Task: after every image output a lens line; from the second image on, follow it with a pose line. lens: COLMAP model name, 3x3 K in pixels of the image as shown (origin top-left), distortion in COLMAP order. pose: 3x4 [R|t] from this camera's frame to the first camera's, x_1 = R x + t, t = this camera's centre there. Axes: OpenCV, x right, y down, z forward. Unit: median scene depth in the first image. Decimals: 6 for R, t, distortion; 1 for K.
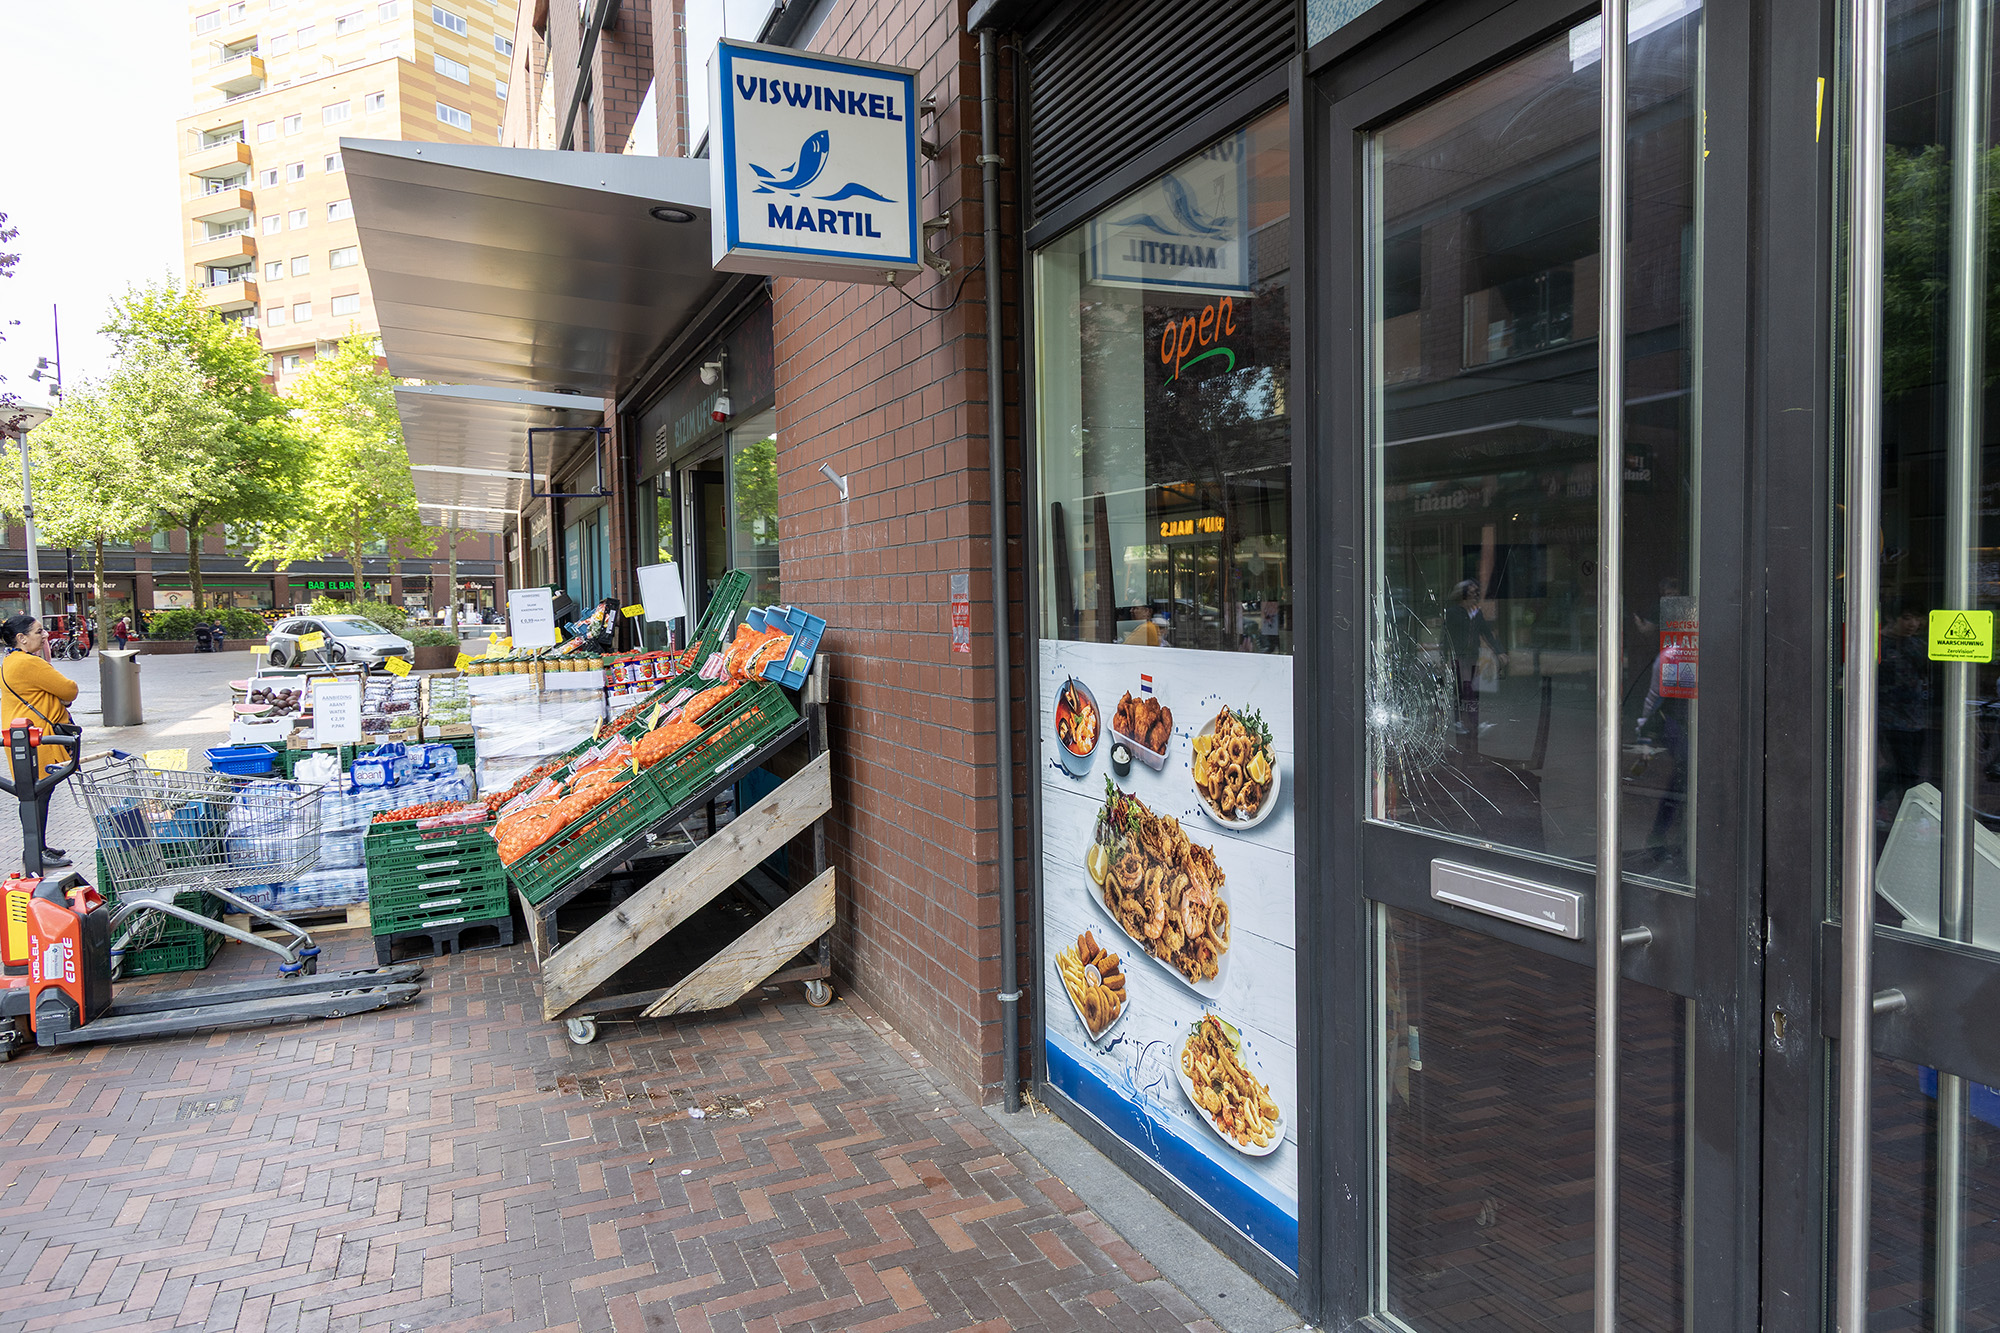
lens RADIAL K [[1330.9, 0, 1002.4], [0, 1330.9, 670.8], [0, 0, 1]] dist [0.000169, -0.003163]
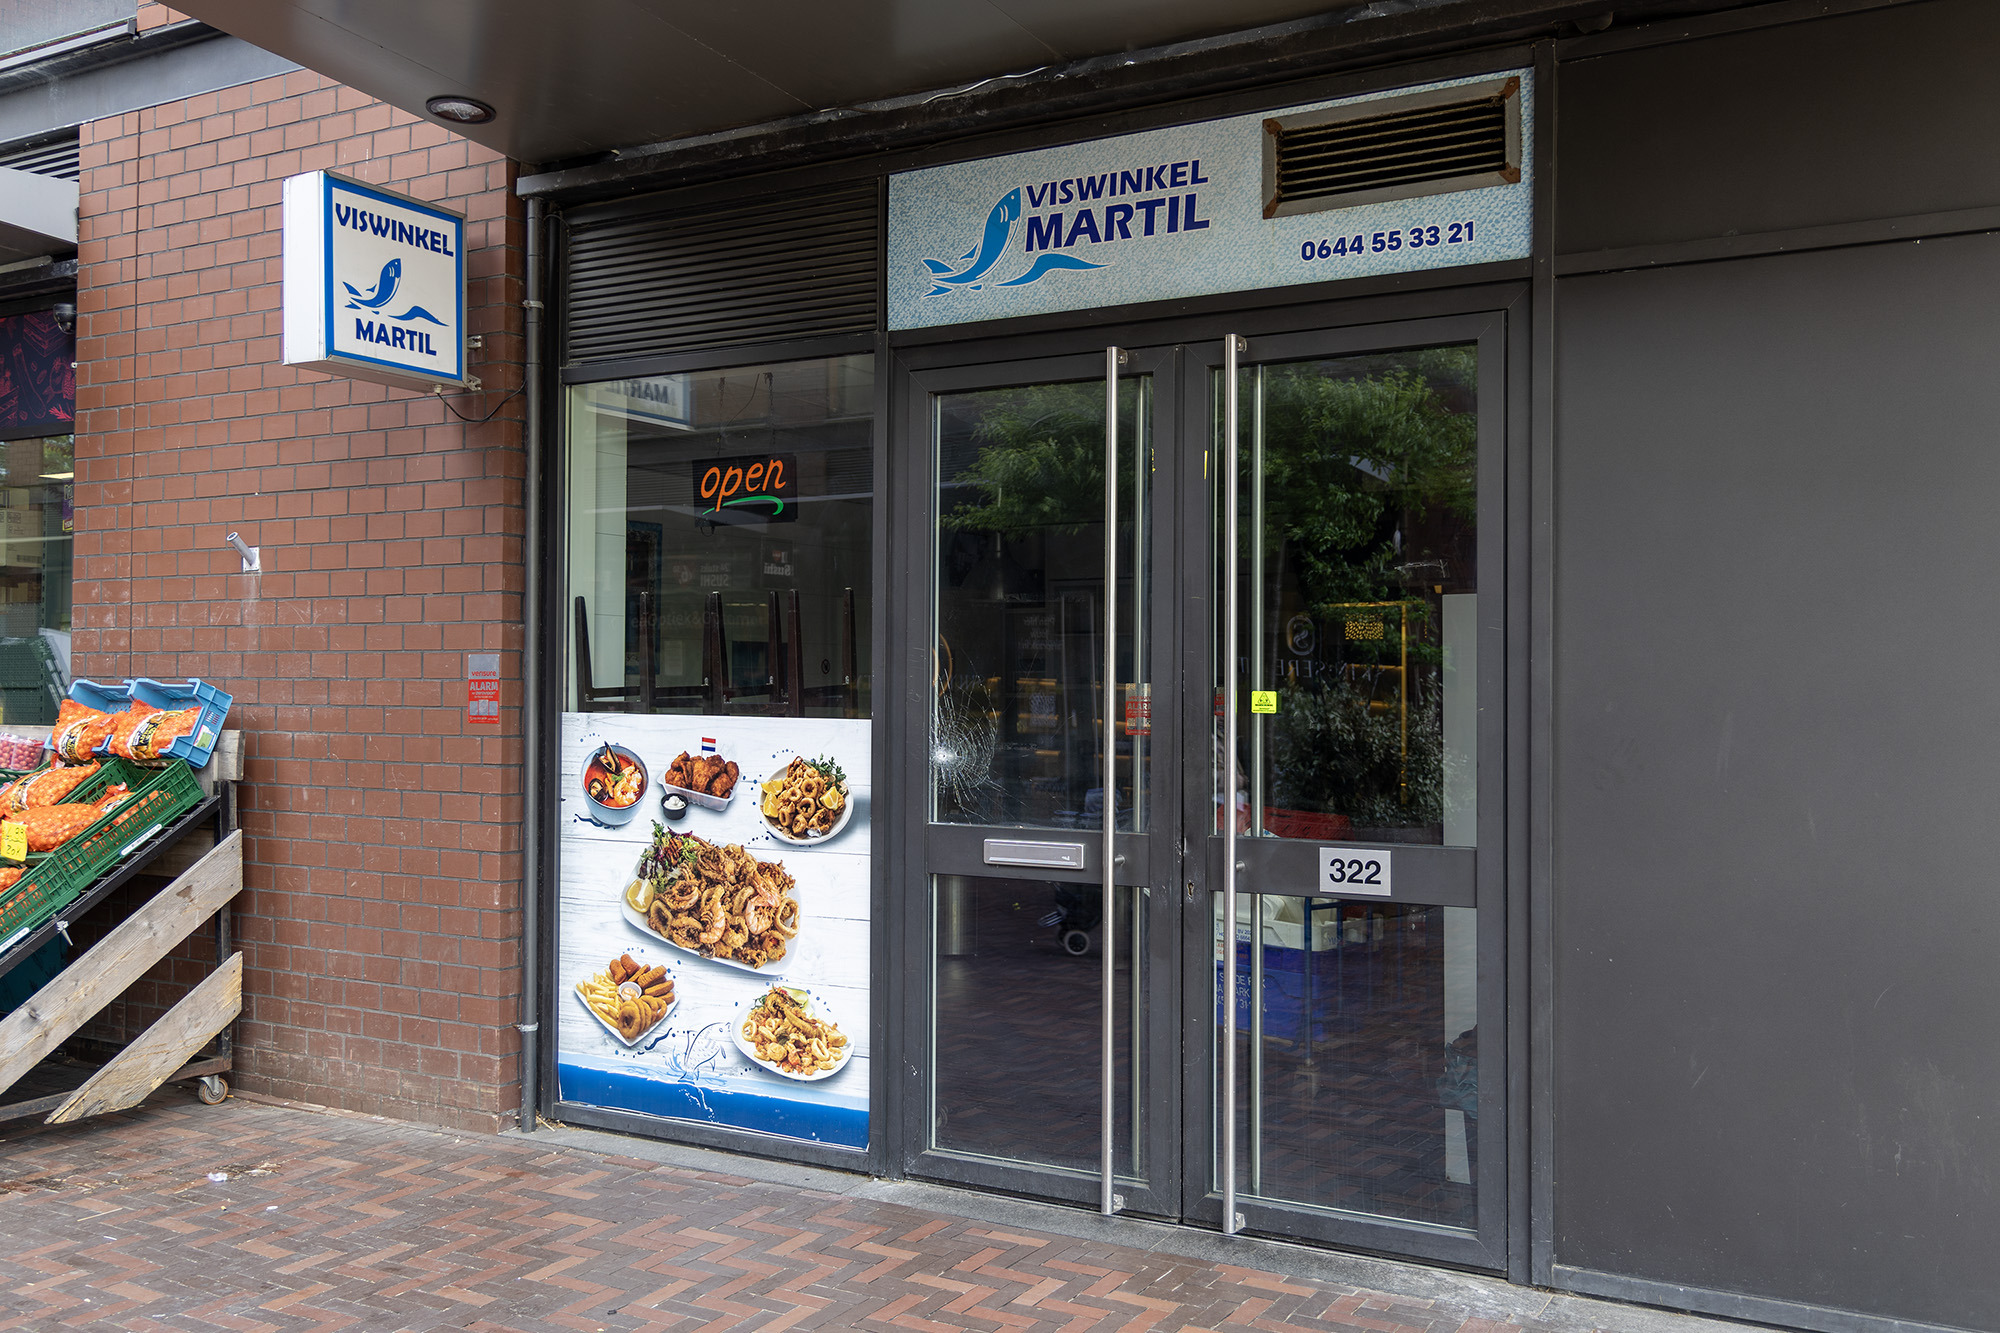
lens RADIAL K [[1839.2, 0, 999.9], [0, 1839.2, 667.0], [0, 0, 1]] dist [0.020103, 0.000000]
pose [[0.802994, 0.030235, 0.595220, -0.684166], [0.011940, 0.997696, -0.066788, 0.053382], [-0.595867, 0.060737, 0.800783, -0.569419]]
